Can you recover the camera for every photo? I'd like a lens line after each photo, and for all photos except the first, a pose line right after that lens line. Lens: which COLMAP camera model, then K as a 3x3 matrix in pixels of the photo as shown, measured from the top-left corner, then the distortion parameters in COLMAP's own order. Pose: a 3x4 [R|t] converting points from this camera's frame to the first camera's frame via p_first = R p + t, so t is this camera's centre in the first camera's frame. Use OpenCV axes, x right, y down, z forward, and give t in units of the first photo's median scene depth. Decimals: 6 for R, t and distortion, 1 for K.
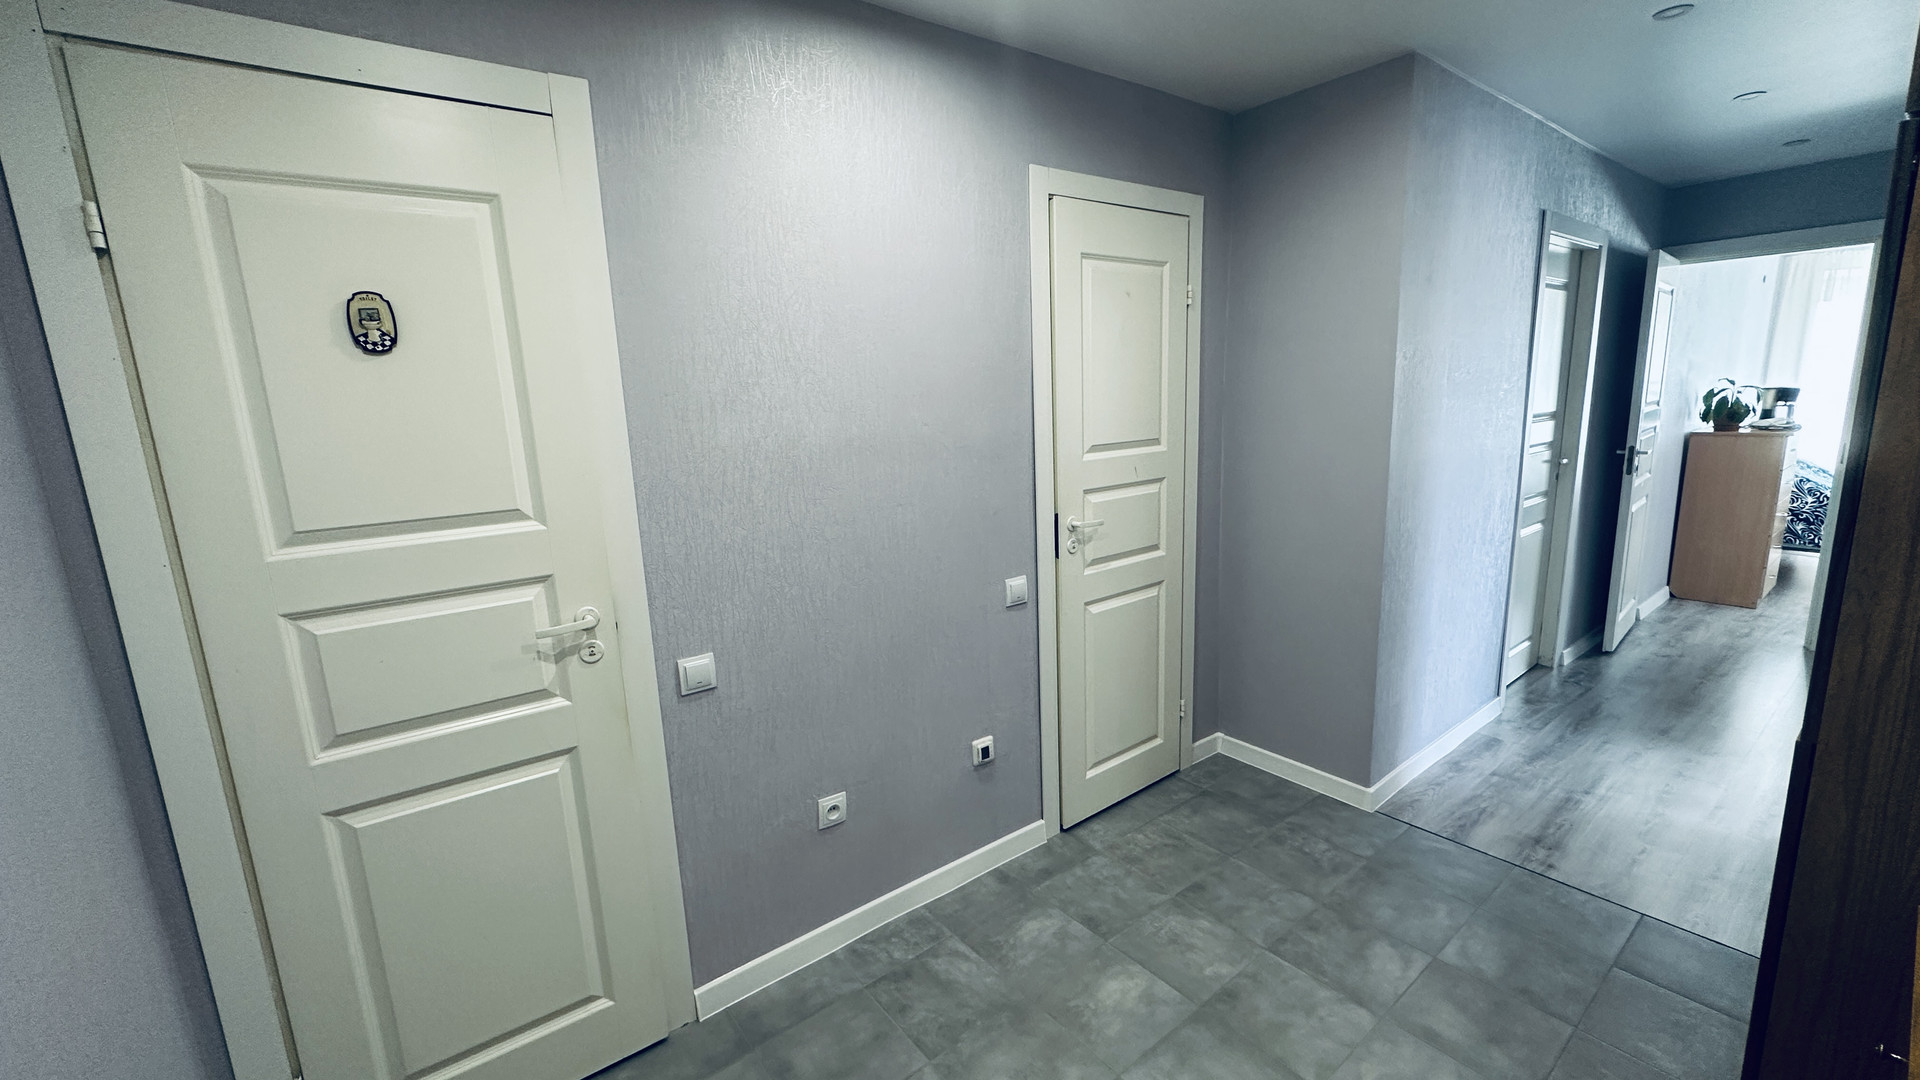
lens RADIAL K [[762.7, 0, 961.1], [0, 762.7, 536.3], [0, 0, 1]] dist [-0.001320, 0.000505]
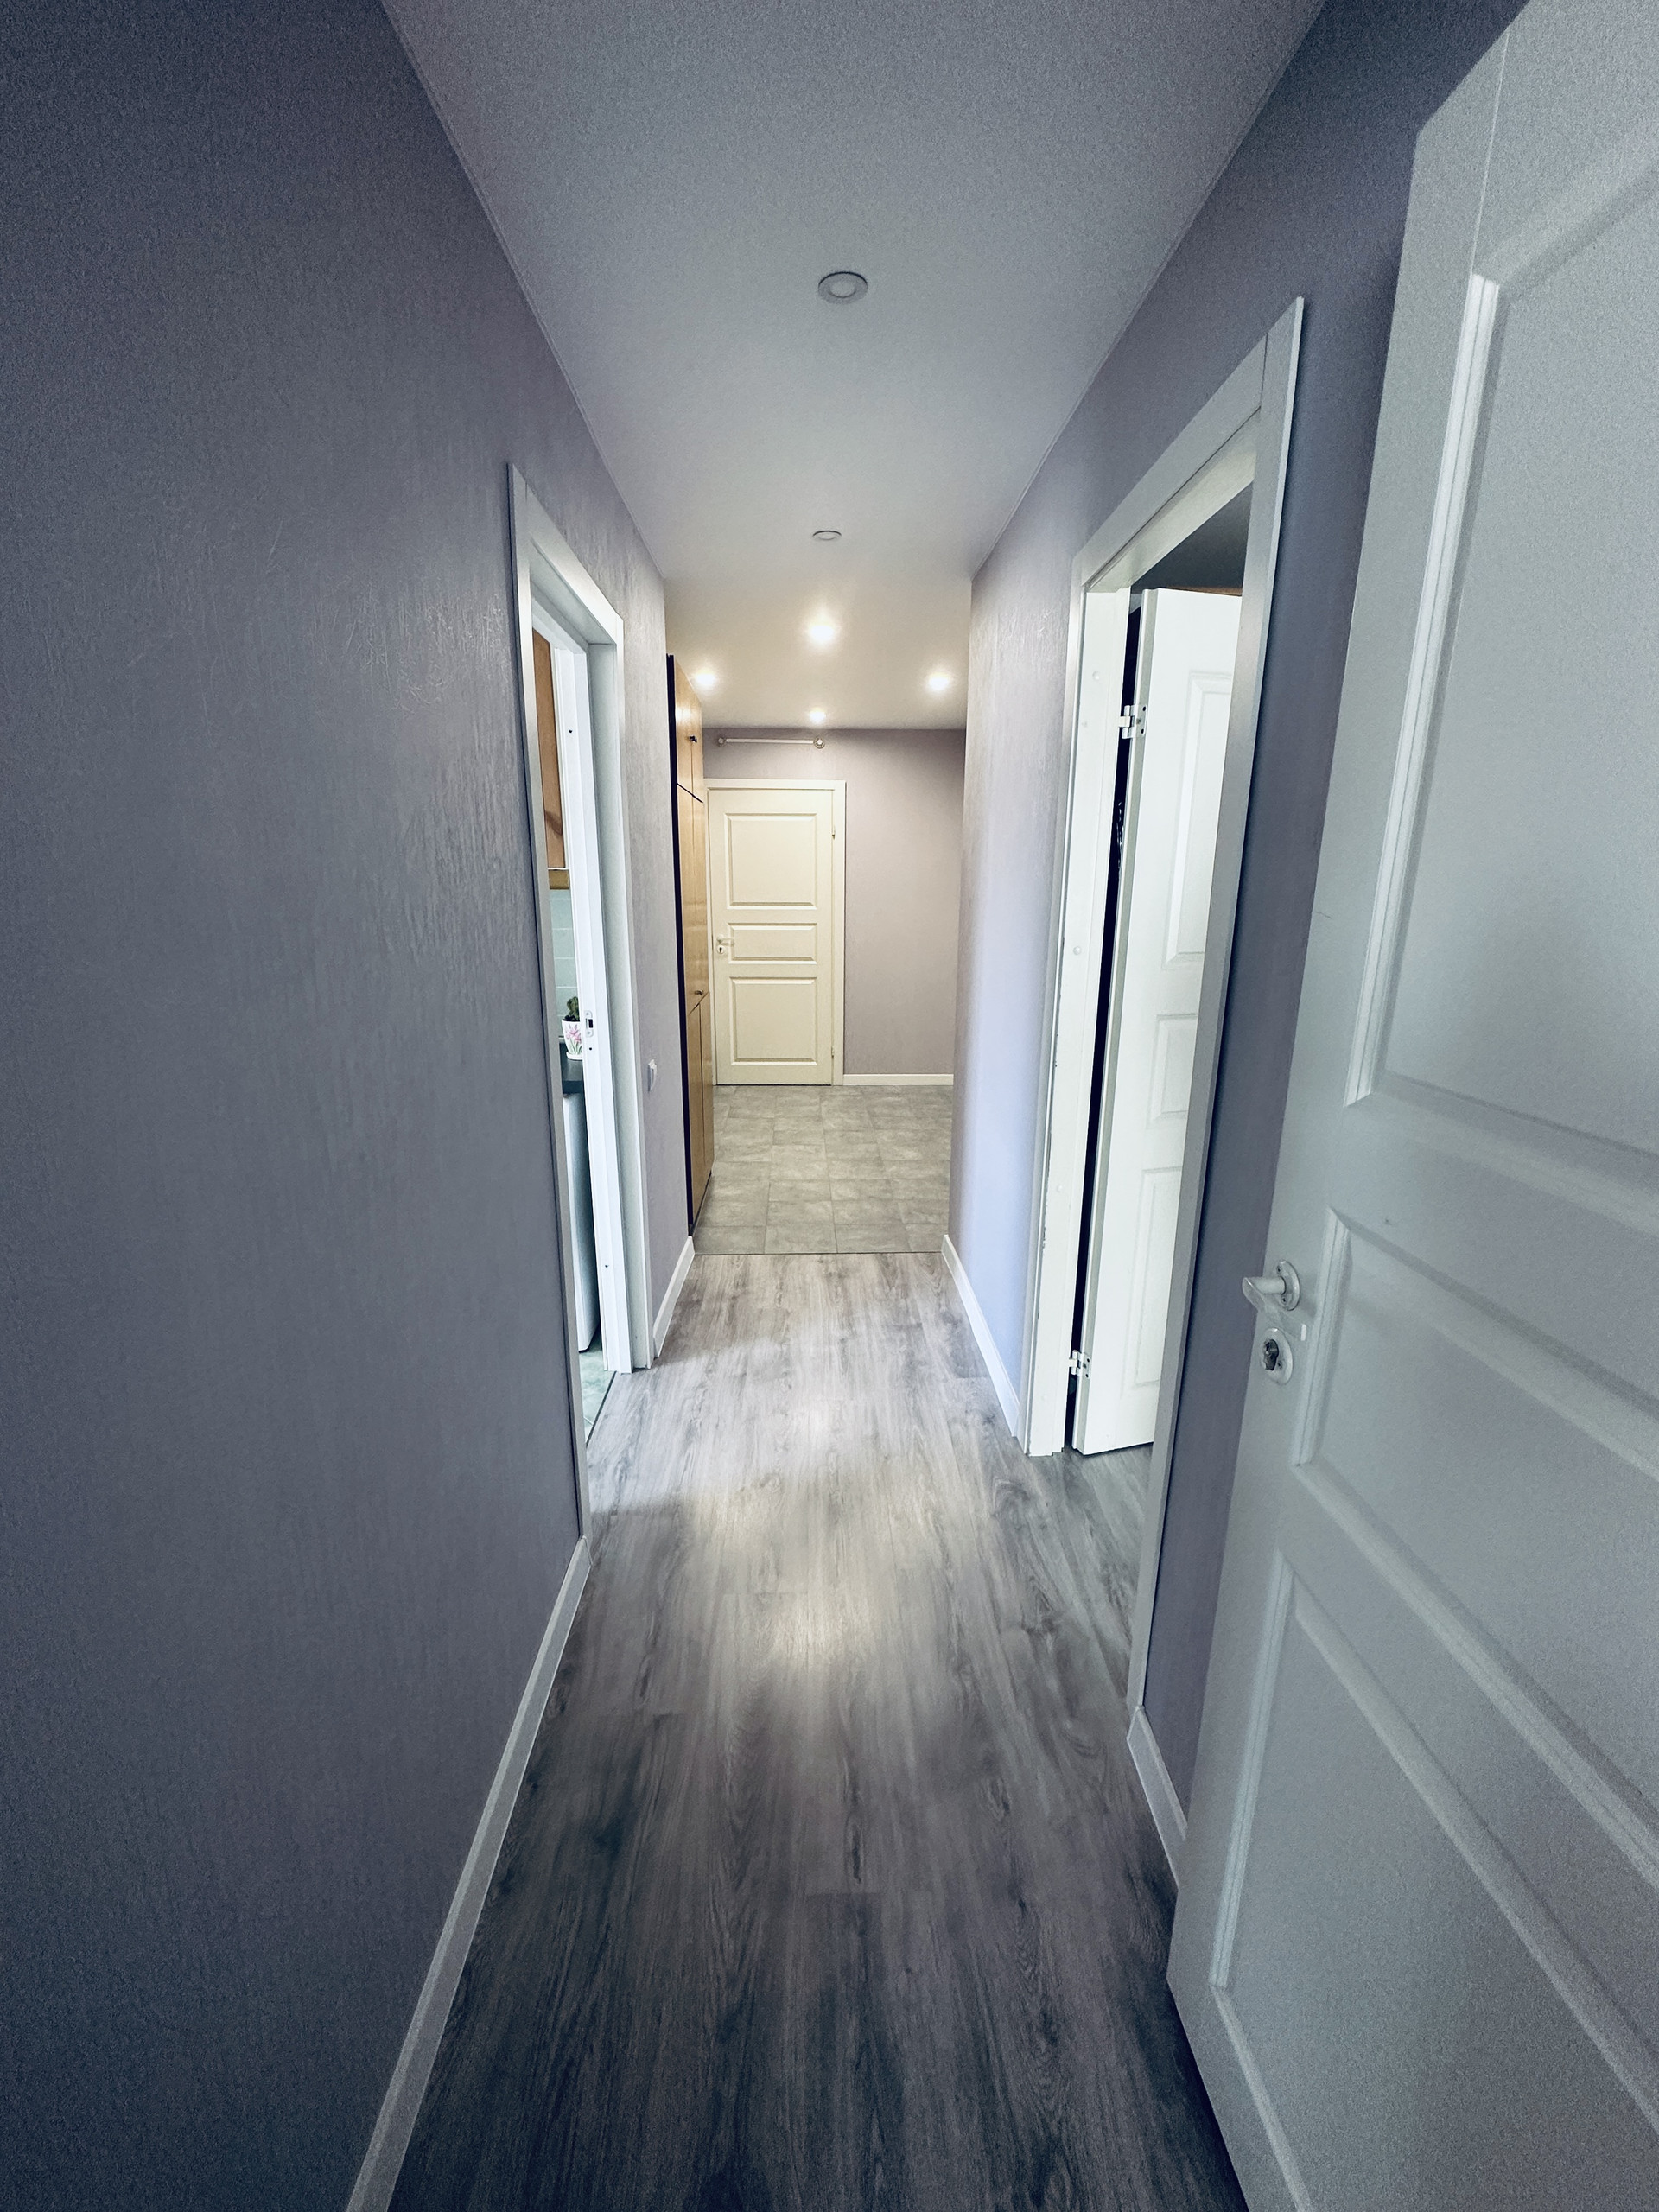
lens RADIAL K [[882.0, 0, 831.4], [0, 882.0, 1100.2], [0, 0, 1]] dist [-0.000091, 0.000001]
pose [[-0.582951, 0.237751, -0.776944, 2.107611], [-0.125693, 0.918331, 0.375326, -0.428976], [0.802726, 0.316453, -0.505459, 1.908314]]
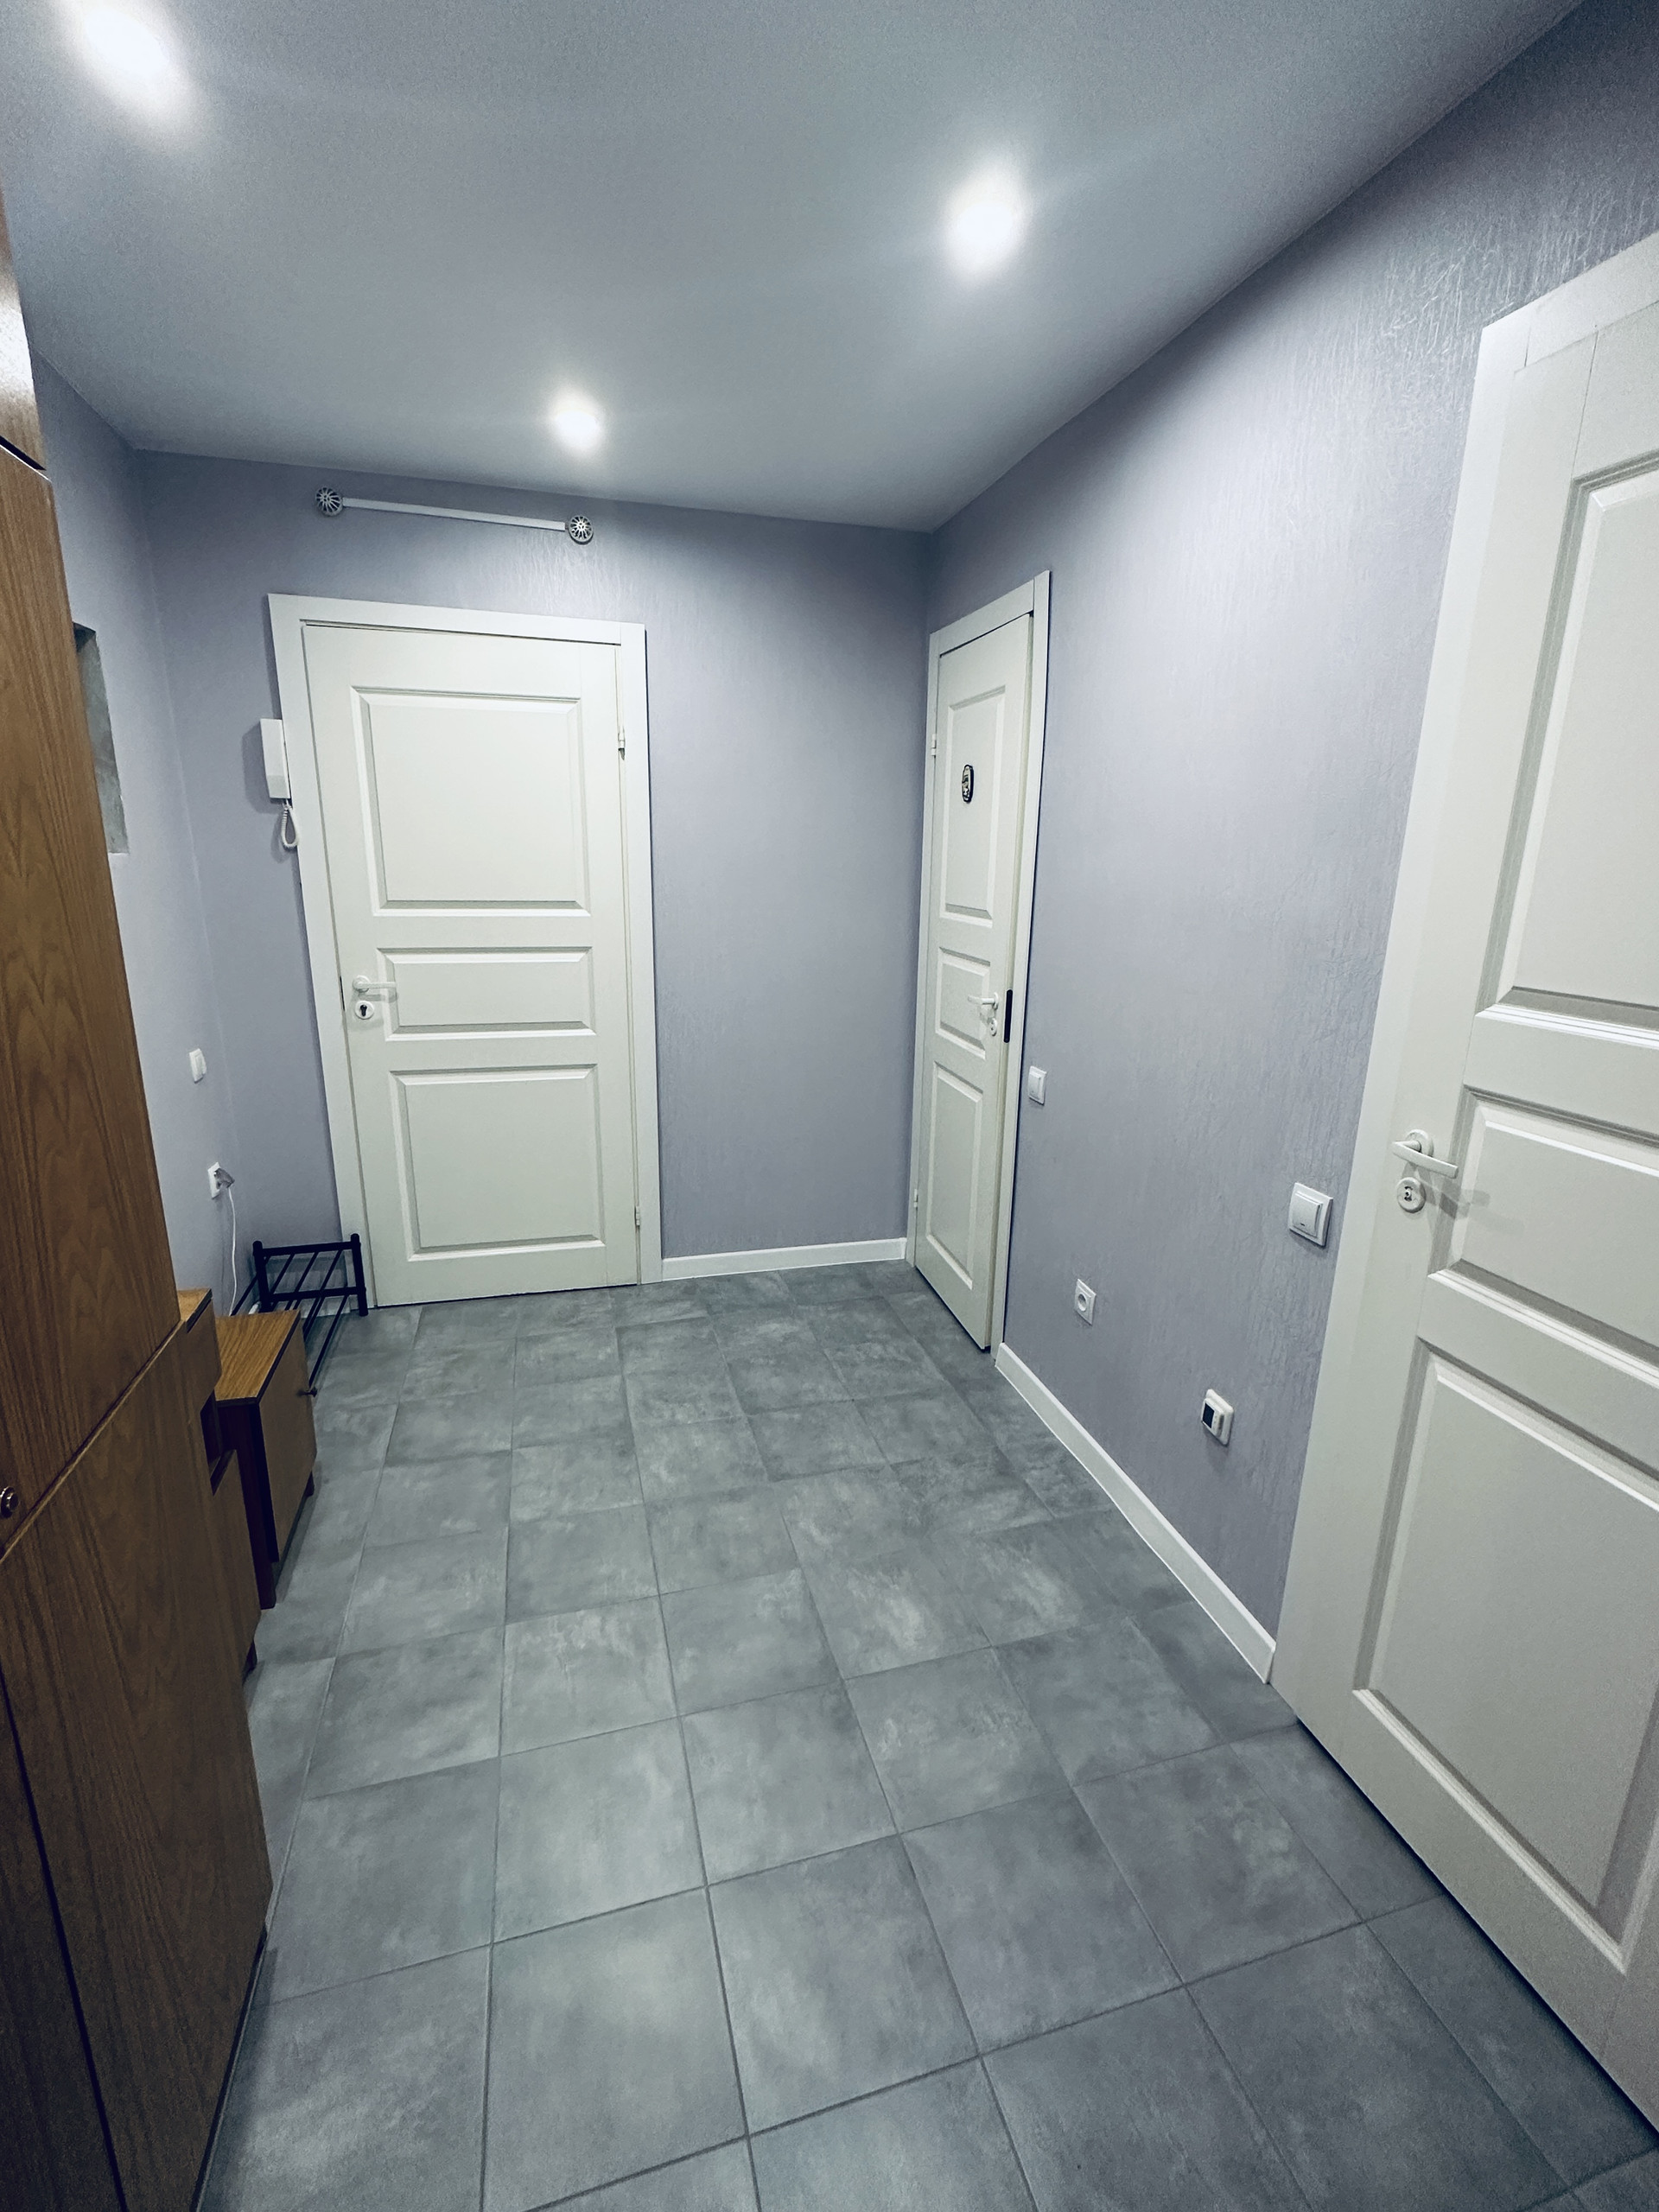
lens RADIAL K [[981.8, 0, 829.4], [0, 981.8, 1104.5], [0, 0, 1]] dist [-0.003178, 0.001313]
pose [[-0.374541, 0.268707, -0.887421, 0.922995], [-0.170797, 0.920715, 0.350874, -0.215718], [0.911344, 0.282986, -0.298951, 1.009974]]
